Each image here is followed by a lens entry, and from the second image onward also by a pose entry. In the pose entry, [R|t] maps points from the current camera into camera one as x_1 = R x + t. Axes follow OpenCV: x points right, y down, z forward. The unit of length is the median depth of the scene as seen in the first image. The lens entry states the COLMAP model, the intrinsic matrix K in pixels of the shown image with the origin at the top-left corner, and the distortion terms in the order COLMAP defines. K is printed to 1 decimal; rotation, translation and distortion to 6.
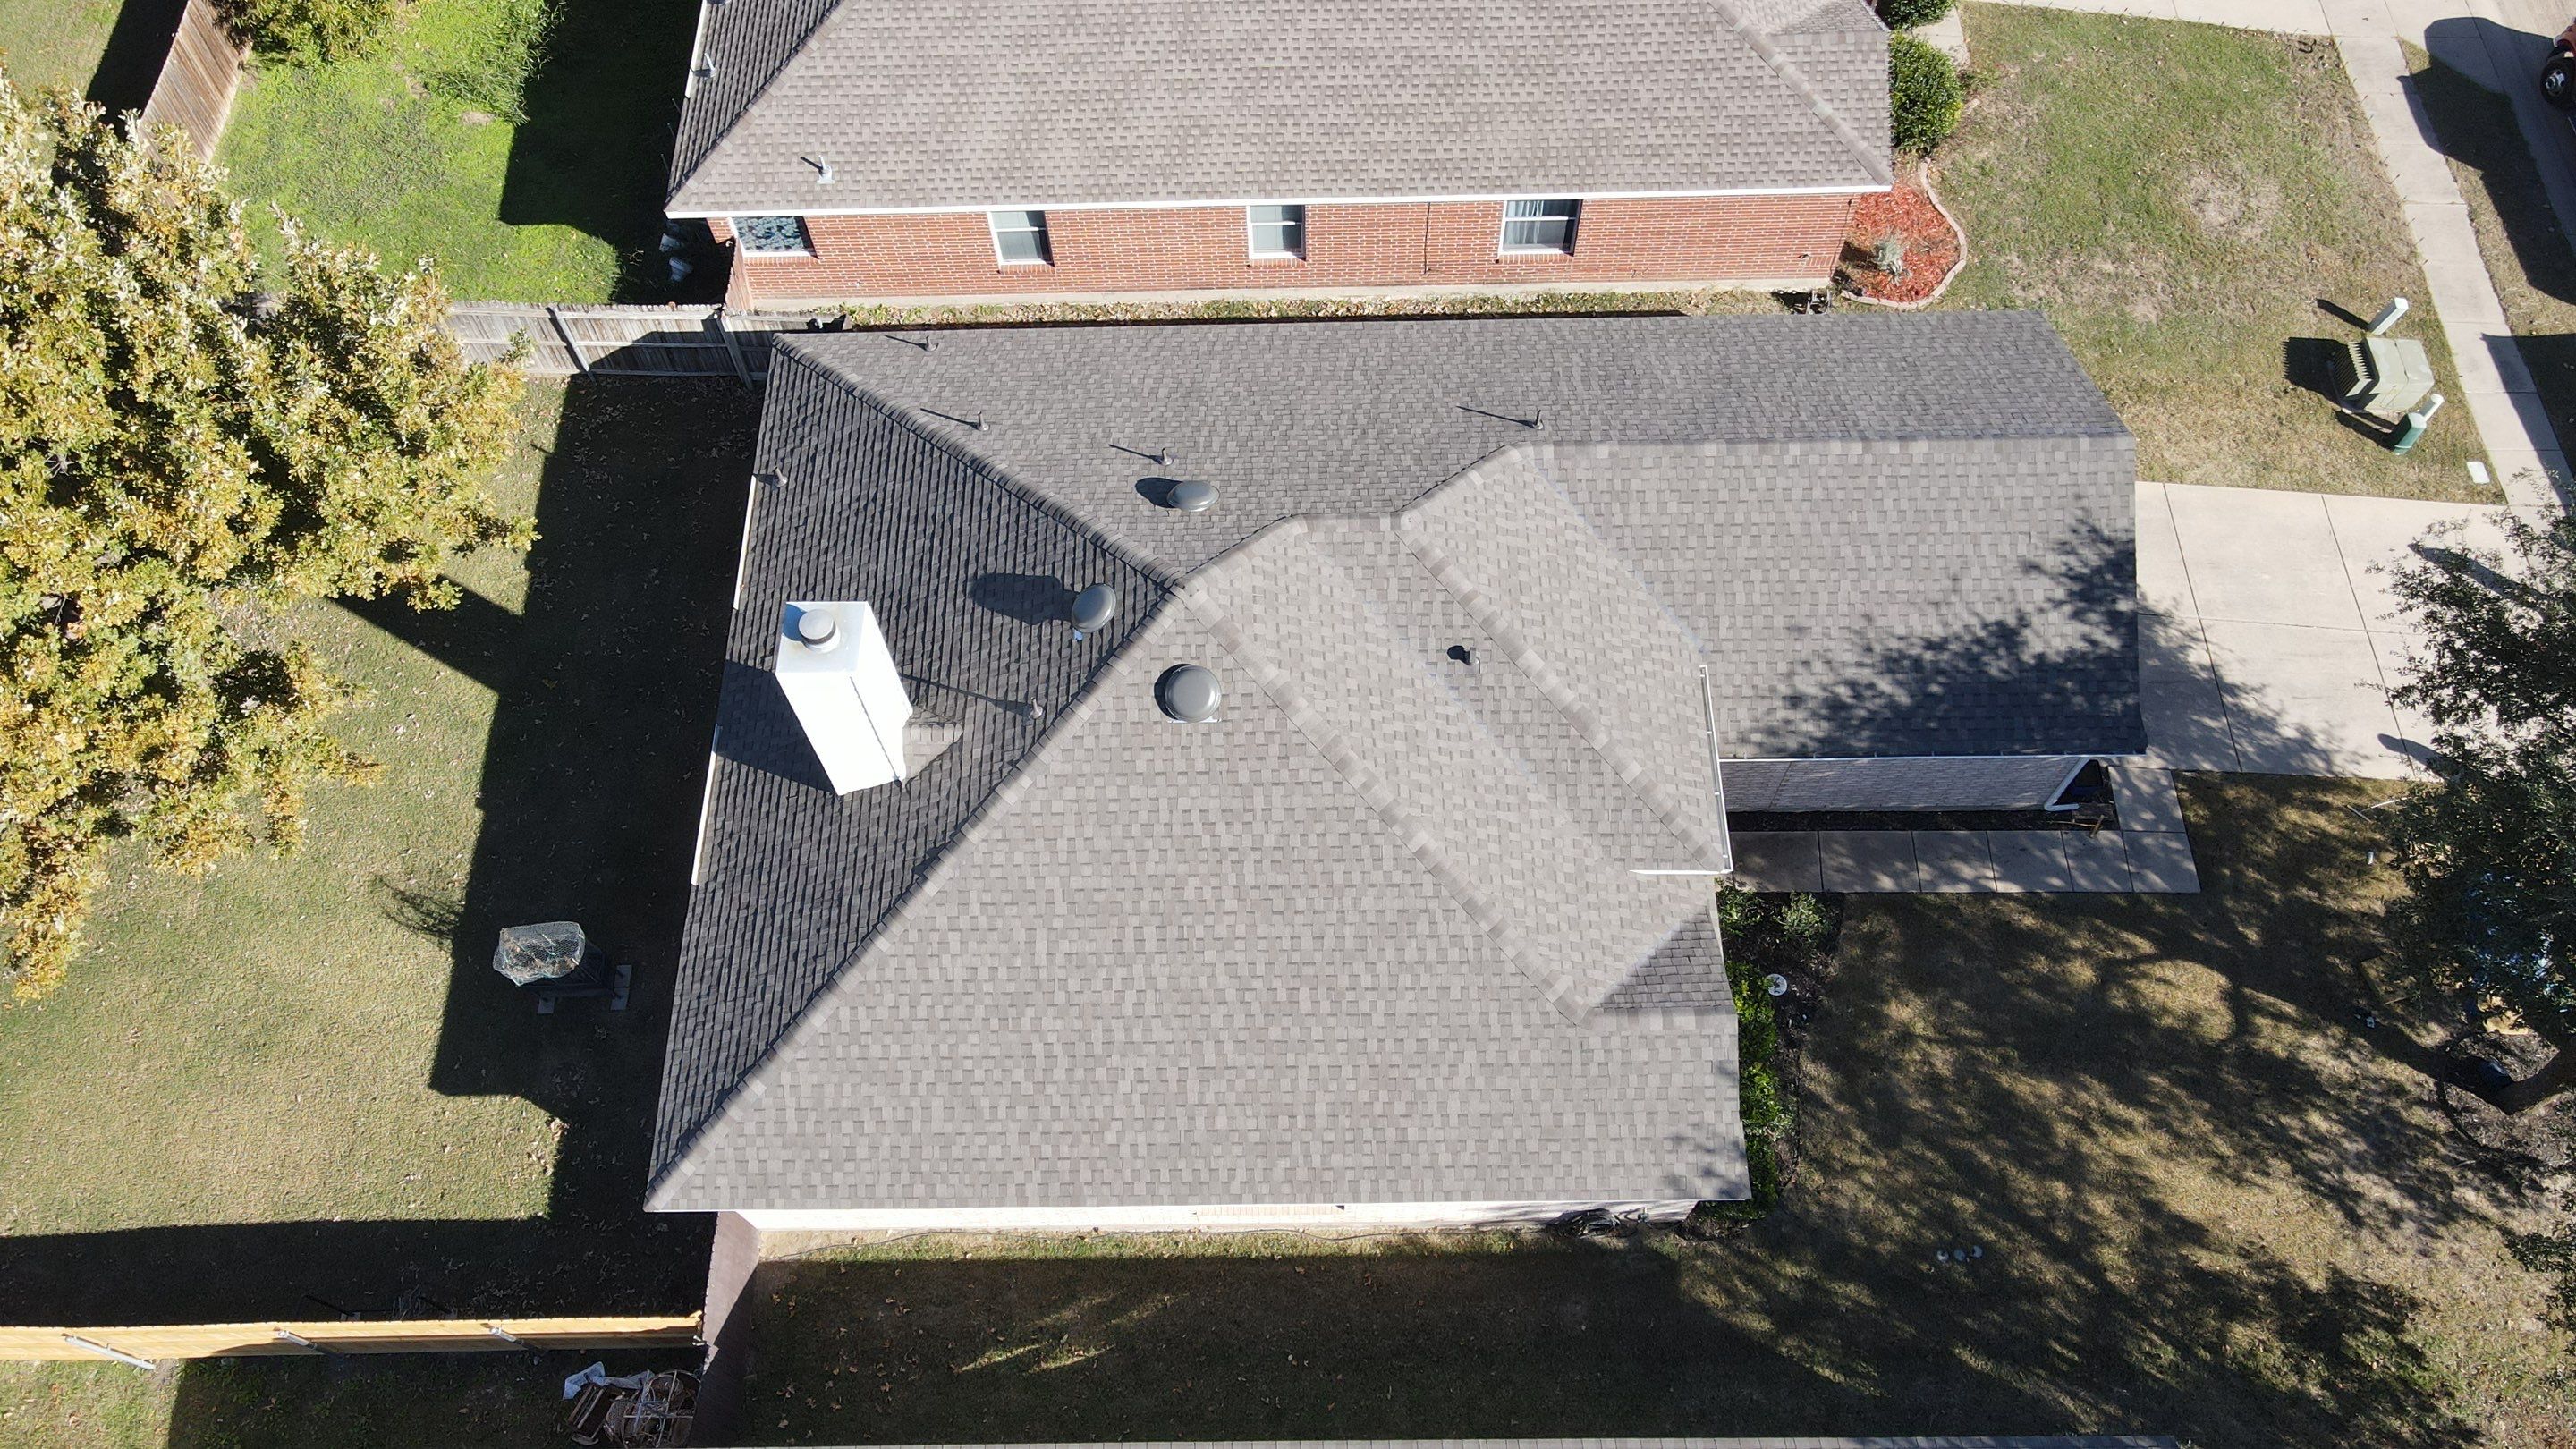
lens RADIAL K [[1881.9, 0, 1288.0], [0, 1881.9, 724.5], [0, 0, 1]] dist [0.029014, -0.002644]
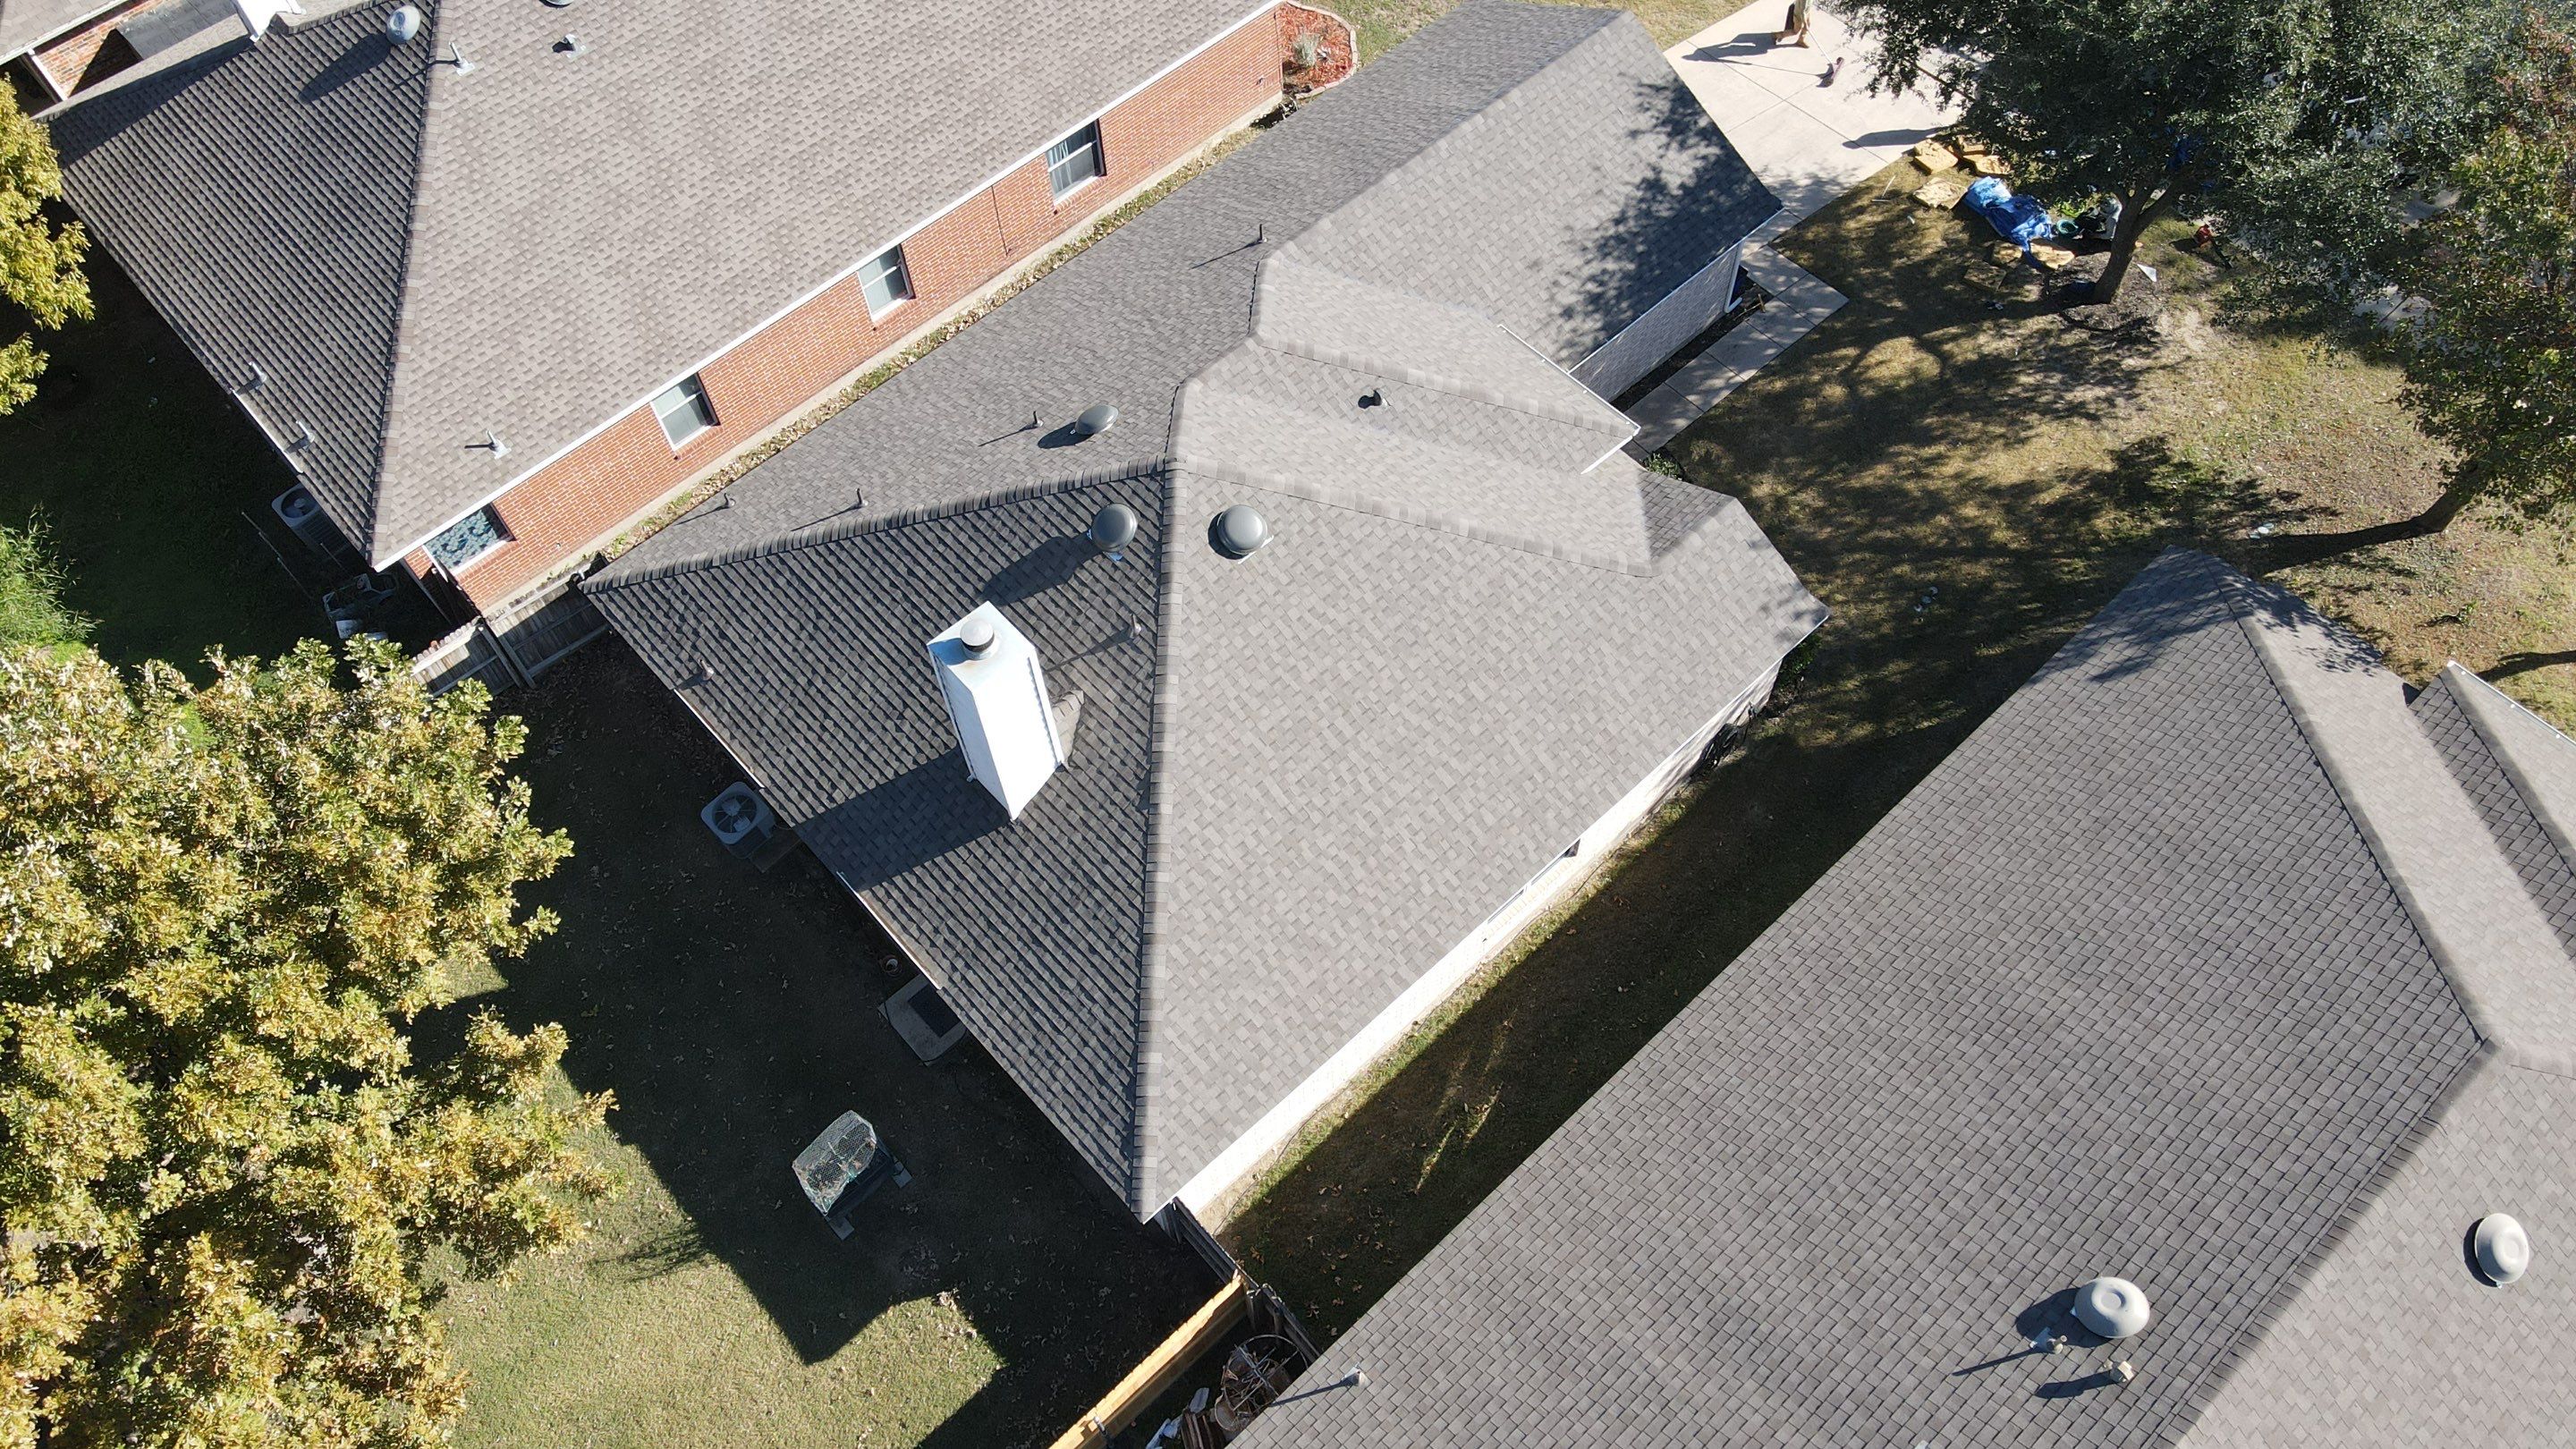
lens RADIAL K [[1888.9, 0, 1282.5], [0, 1888.9, 718.7], [0, 0, 1]] dist [0.024306, 0.004406]
pose [[0.743004, -0.574481, 0.343388, -0.425912], [0.602338, 0.797634, 0.031120, 0.046390], [-0.291776, 0.183714, 0.938678, -0.034600]]
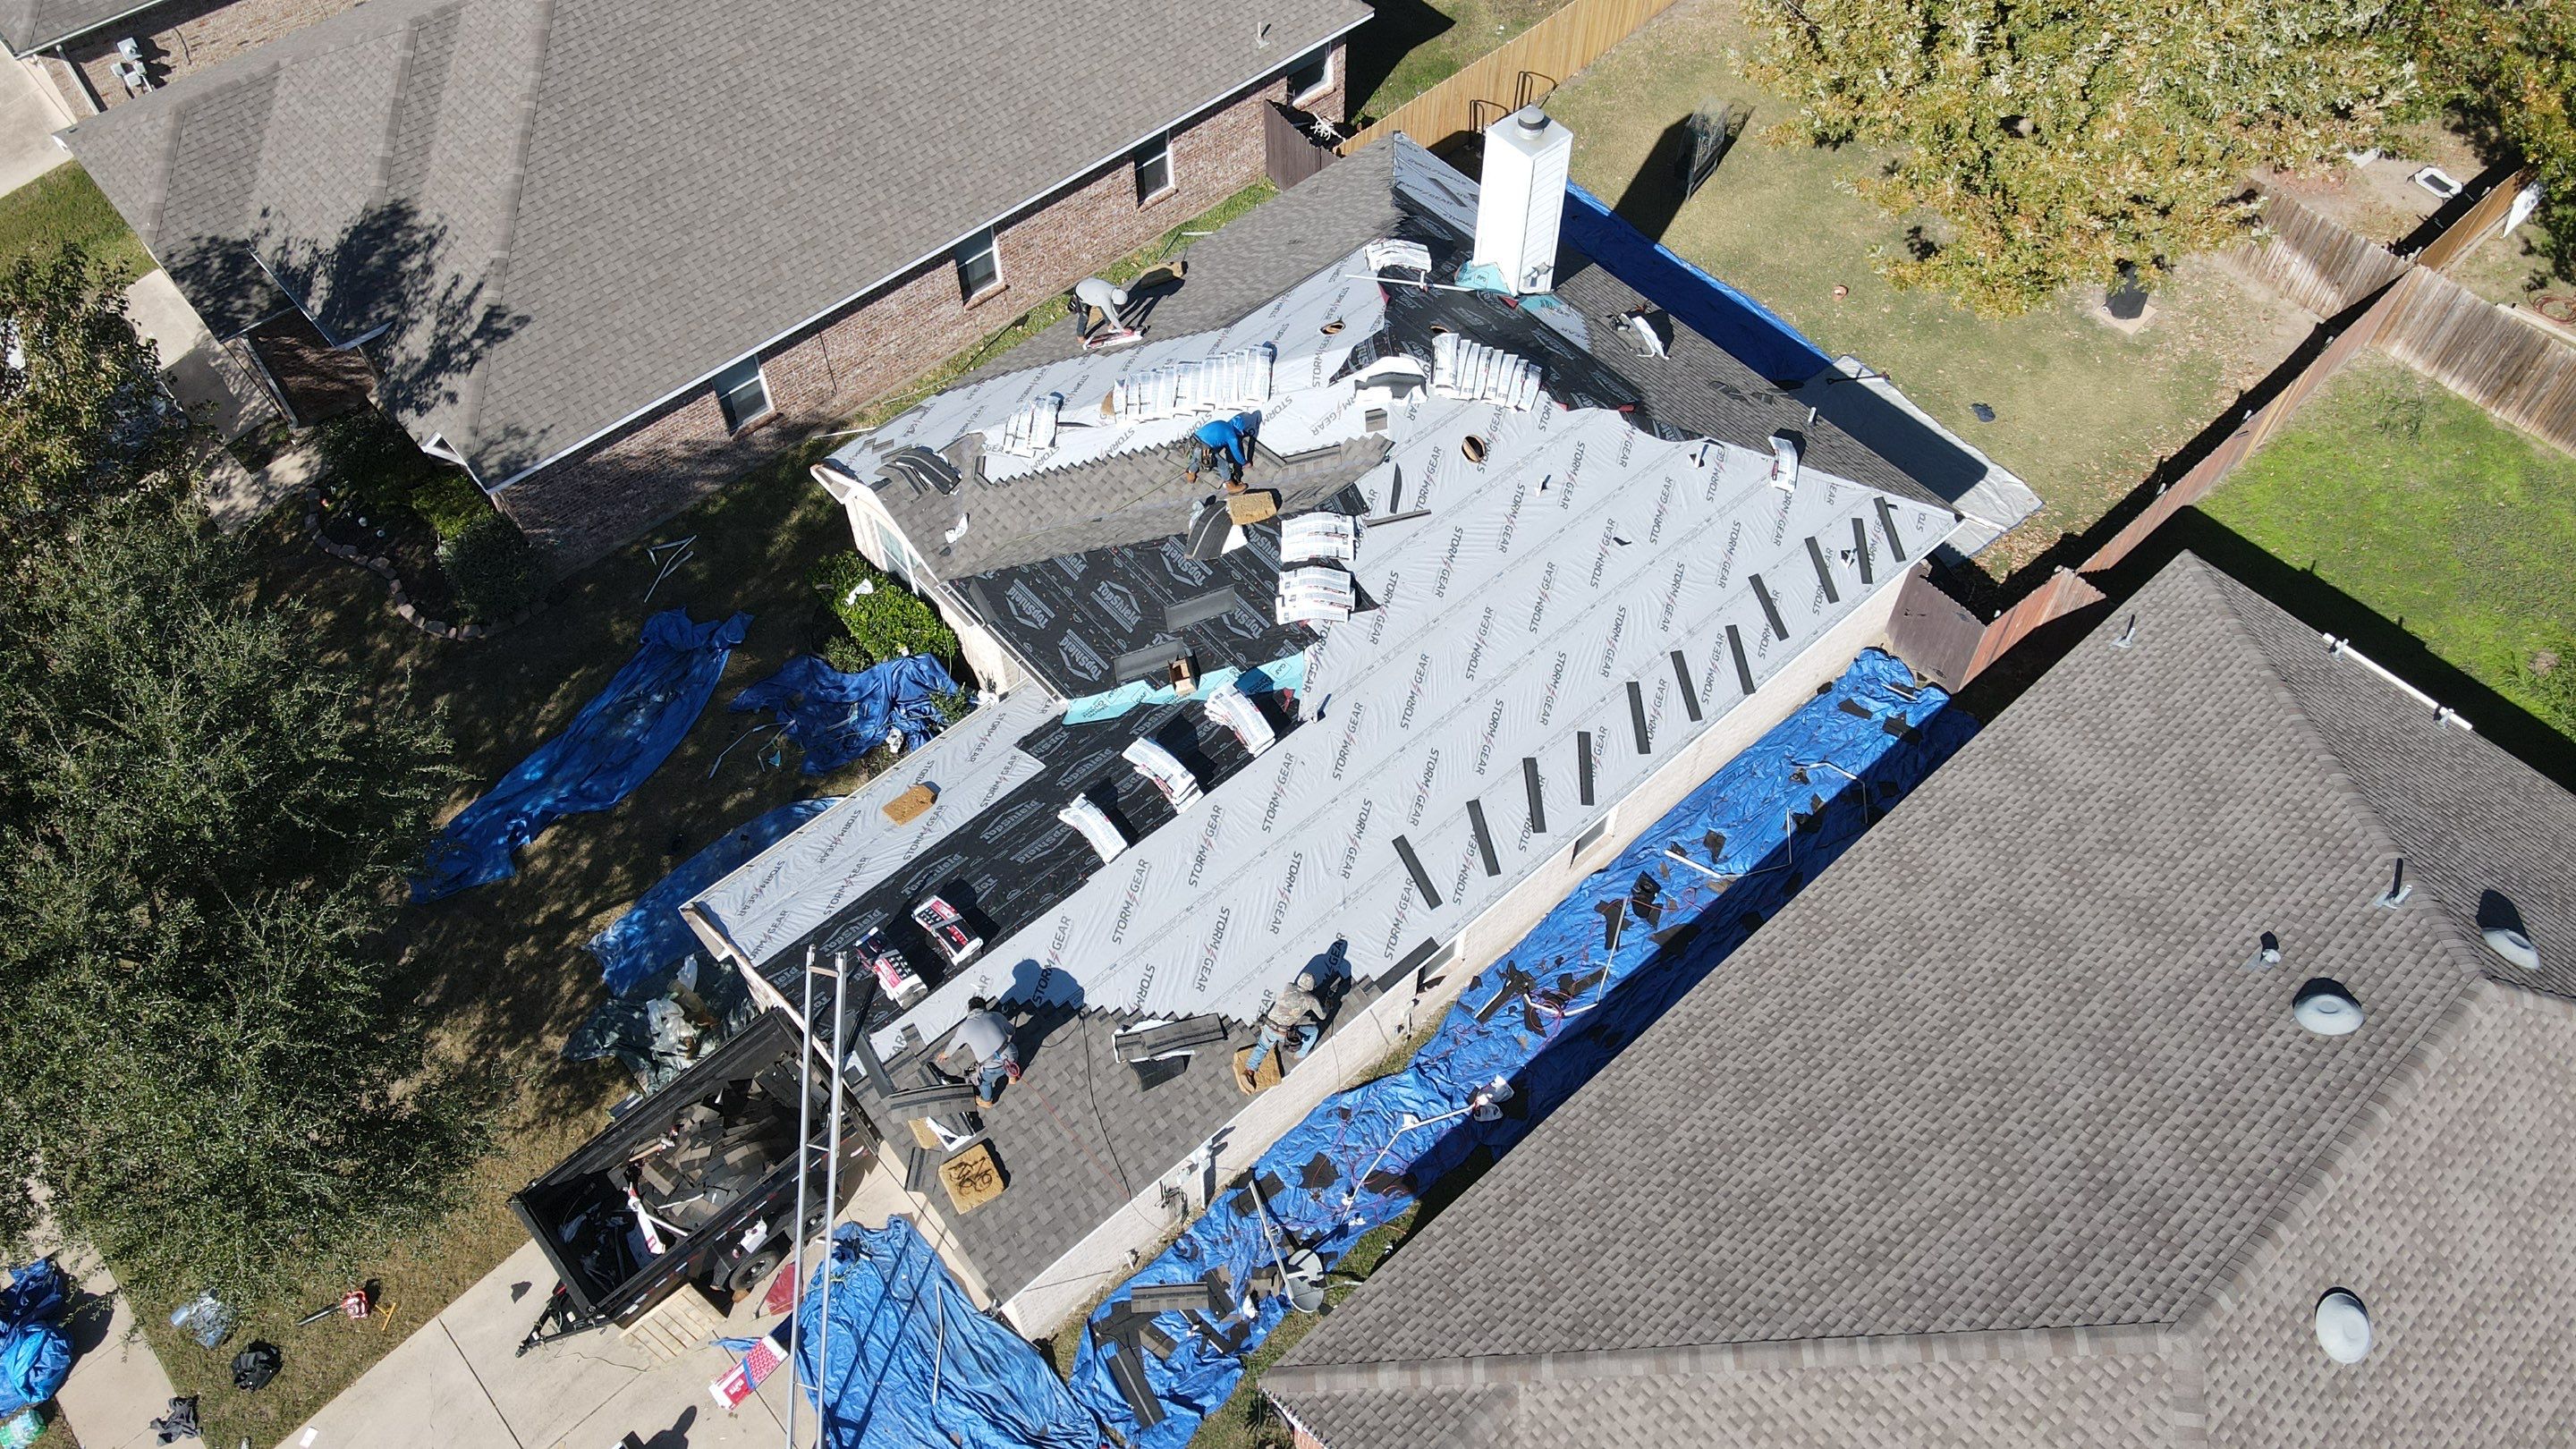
lens RADIAL K [[1881.9, 0, 1288.0], [0, 1881.9, 724.5], [0, 0, 1]] dist [0.029014, -0.002644]
pose [[-0.751366, 0.547916, -0.367745, 0.516608], [-0.577572, -0.276522, 0.768079, -0.926520], [0.319154, 0.789508, 0.524230, 0.473380]]
